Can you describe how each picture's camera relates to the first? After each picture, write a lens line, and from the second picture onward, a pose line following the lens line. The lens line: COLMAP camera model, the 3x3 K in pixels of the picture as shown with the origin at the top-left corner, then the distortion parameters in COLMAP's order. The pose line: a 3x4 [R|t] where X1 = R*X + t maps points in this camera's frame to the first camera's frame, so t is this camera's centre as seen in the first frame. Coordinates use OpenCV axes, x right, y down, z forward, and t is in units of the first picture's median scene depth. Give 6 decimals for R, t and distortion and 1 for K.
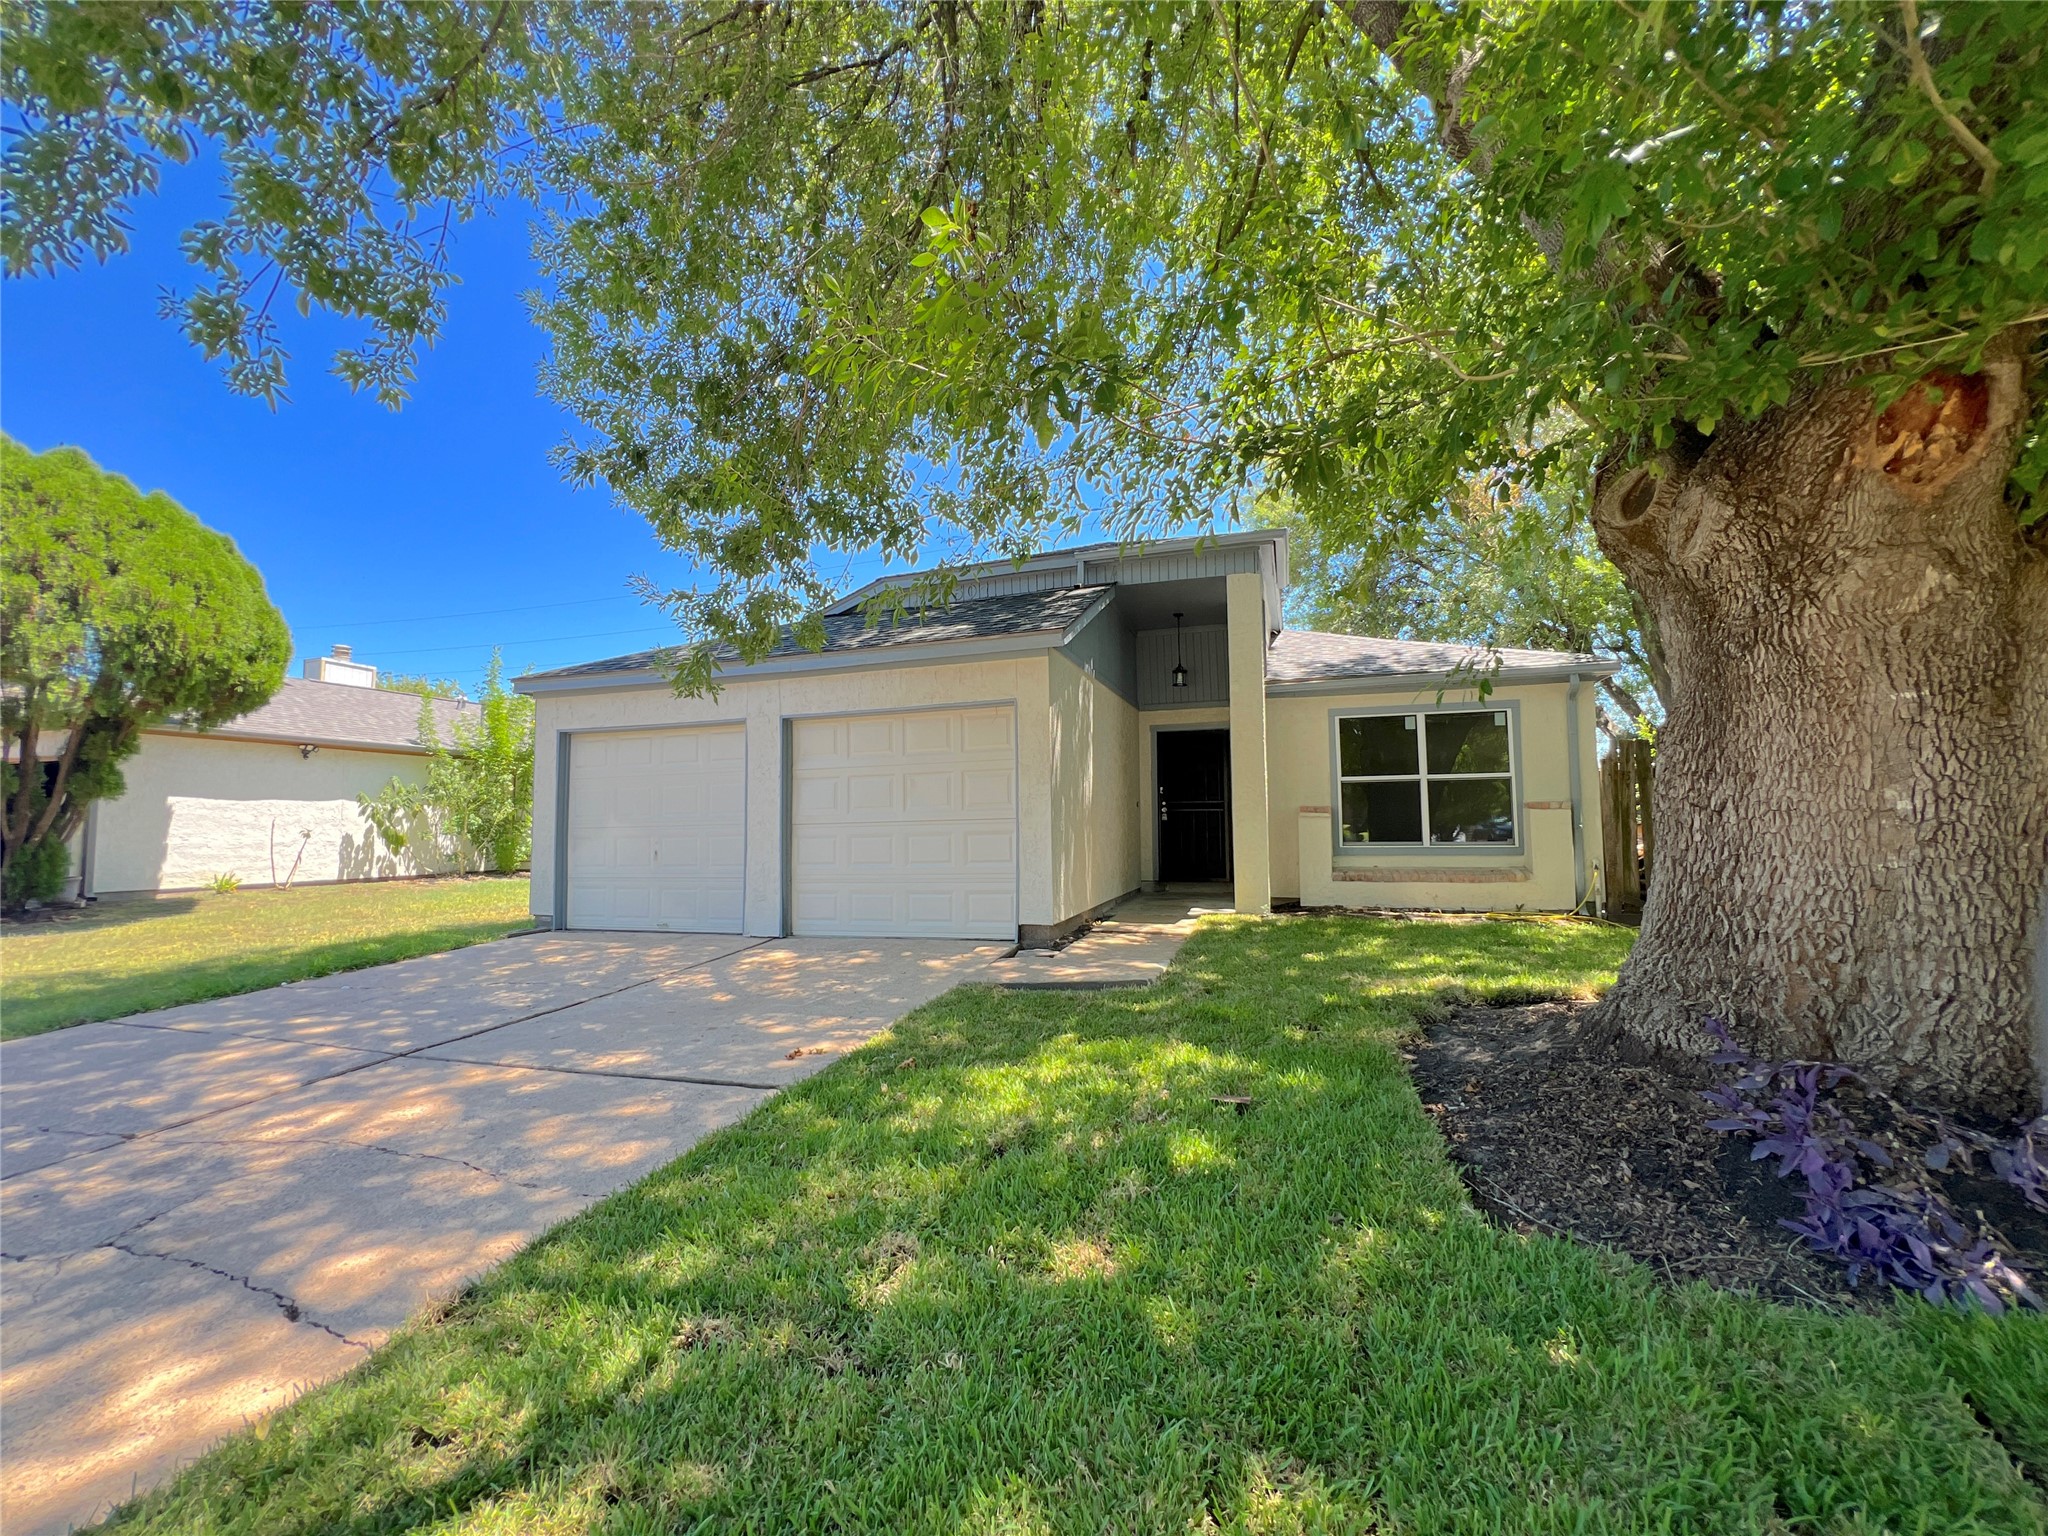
lens RADIAL K [[825.6, 0, 1024.0], [0, 825.6, 768.0], [0, 0, 1]] dist [-0.013879, 0.000312]
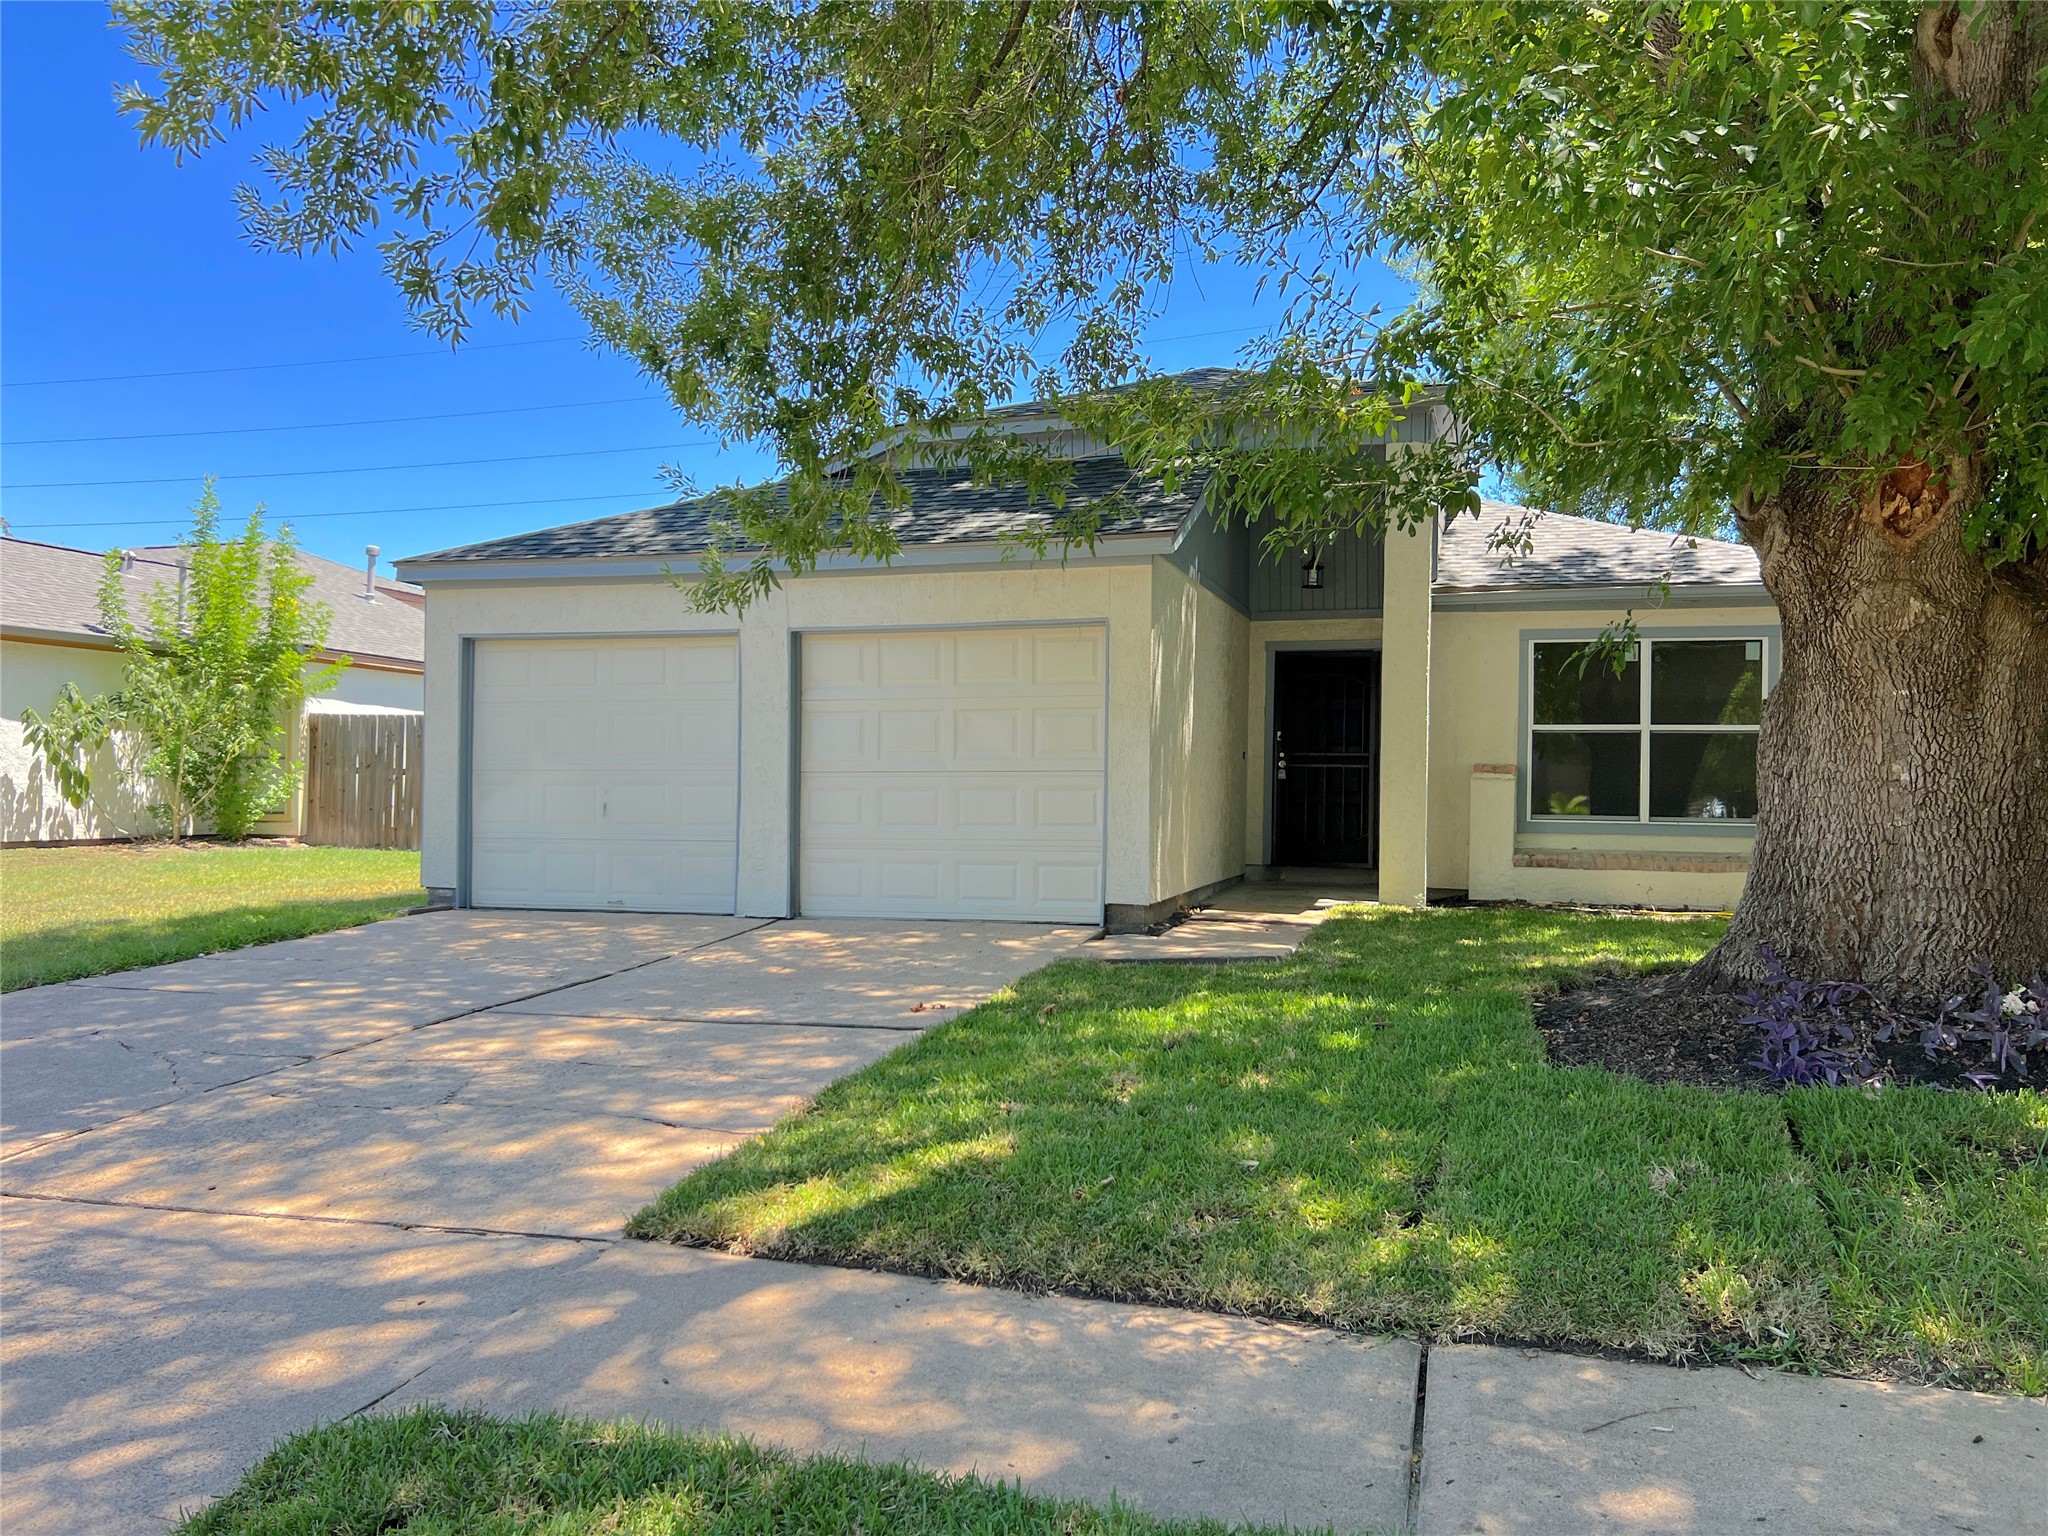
lens RADIAL K [[1535.5, 0, 1024.0], [0, 1535.5, 768.0], [0, 0, 1]] dist [0.105110, -0.206686]
pose [[0.999527, 0.023630, 0.019673, -0.106979], [-0.024736, 0.998008, 0.058041, -0.023082], [-0.018262, -0.058500, 0.998120, -0.430467]]
